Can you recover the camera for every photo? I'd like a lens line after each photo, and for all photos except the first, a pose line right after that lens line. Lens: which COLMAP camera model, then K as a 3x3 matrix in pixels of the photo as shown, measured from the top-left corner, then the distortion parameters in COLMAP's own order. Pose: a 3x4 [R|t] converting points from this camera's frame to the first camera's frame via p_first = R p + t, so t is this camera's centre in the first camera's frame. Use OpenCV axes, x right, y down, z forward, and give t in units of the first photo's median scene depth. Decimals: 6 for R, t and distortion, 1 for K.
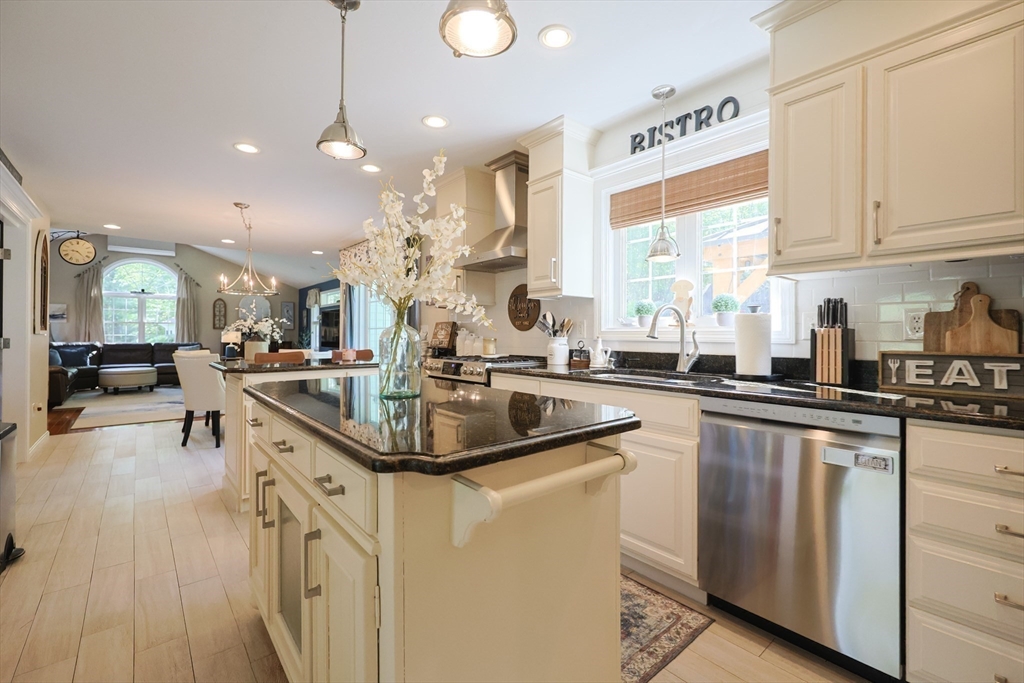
lens RADIAL K [[433.3, 0, 511.1], [0, 433.3, 336.5], [0, 0, 1]] dist [0.000552, 0.000167]
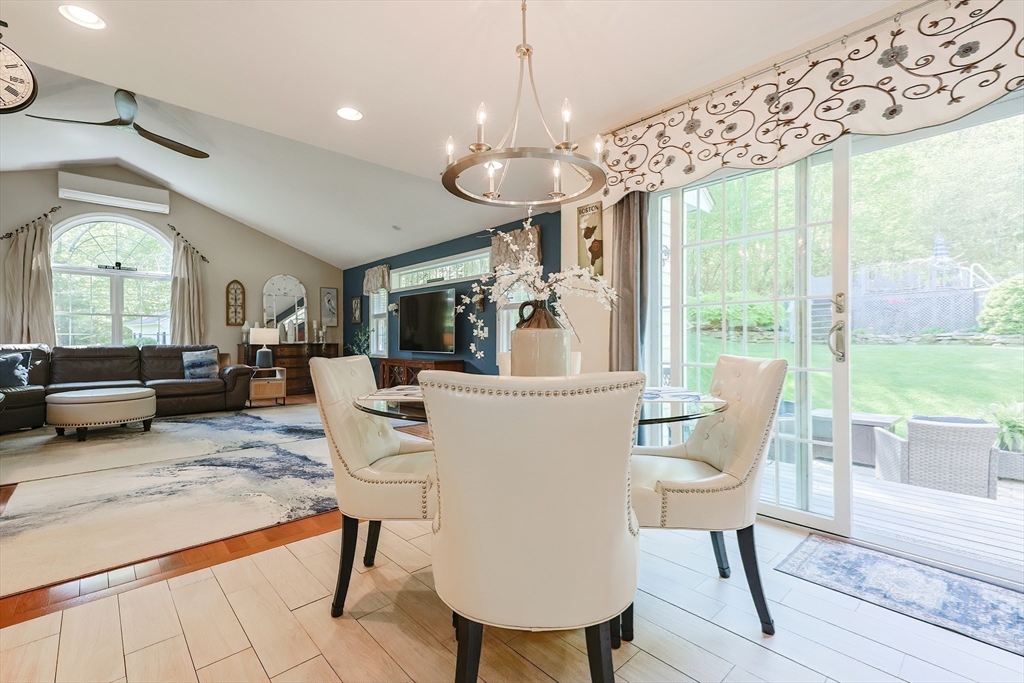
lens RADIAL K [[449.2, 0, 512.0], [0, 449.2, 341.5], [0, 0, 1]] dist [0.020424, 0.000325]
pose [[0.999369, -0.005033, 0.035151, -0.305913], [0.004937, 0.999984, 0.002817, 0.009180], [-0.035165, -0.002642, 0.999378, 0.319153]]
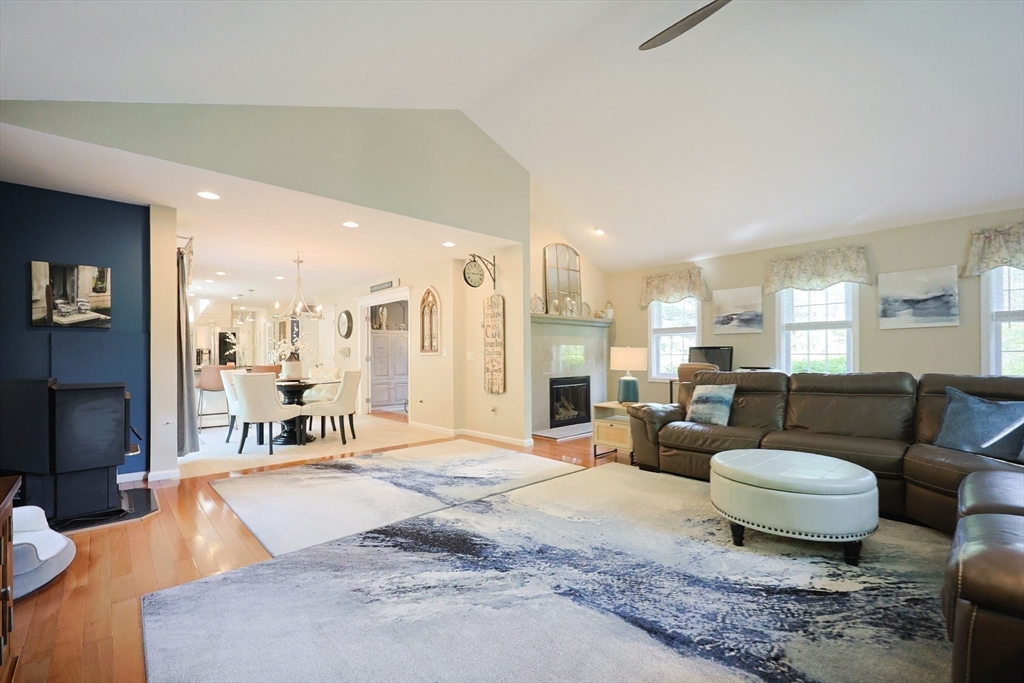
lens RADIAL K [[443.4, 0, 514.8], [0, 443.4, 353.8], [0, 0, 1]] dist [-0.002524, -0.000143]
pose [[-0.998787, 0.001353, -0.049227, -0.539888], [0.001527, 0.999993, -0.003503, -0.002854], [0.049222, -0.003574, -0.998781, 1.059600]]
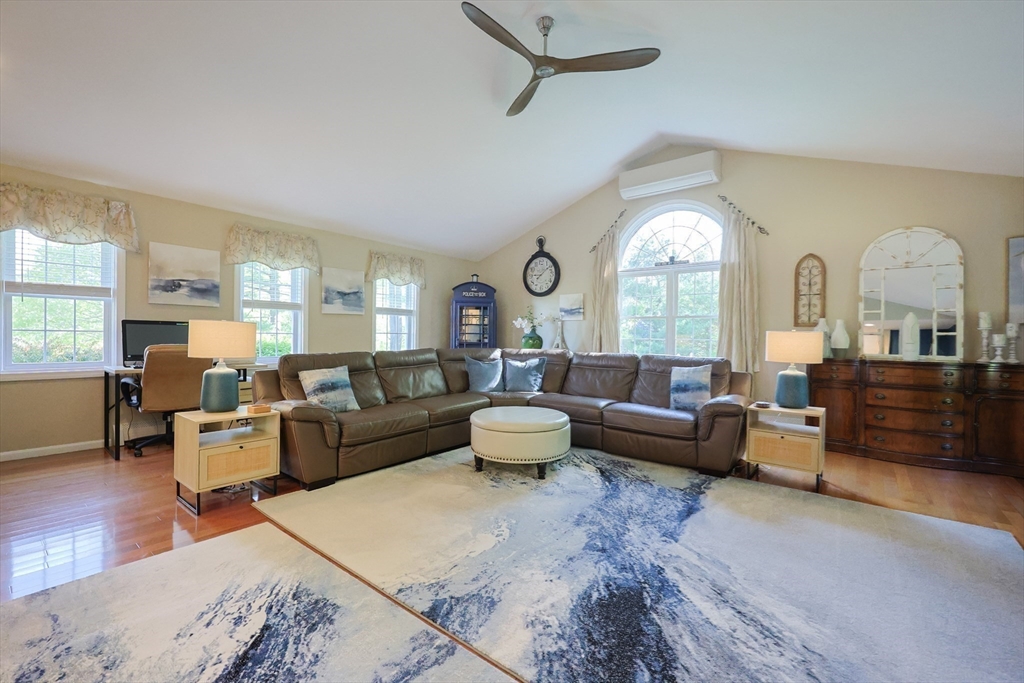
lens RADIAL K [[433.3, 0, 511.1], [0, 433.3, 336.5], [0, 0, 1]] dist [0.000552, 0.000167]
pose [[0.190057, 0.002681, -0.981769, -0.359156], [-0.013752, 0.999905, 0.000068, -0.003753], [0.981677, 0.013488, 0.190076, 0.729999]]
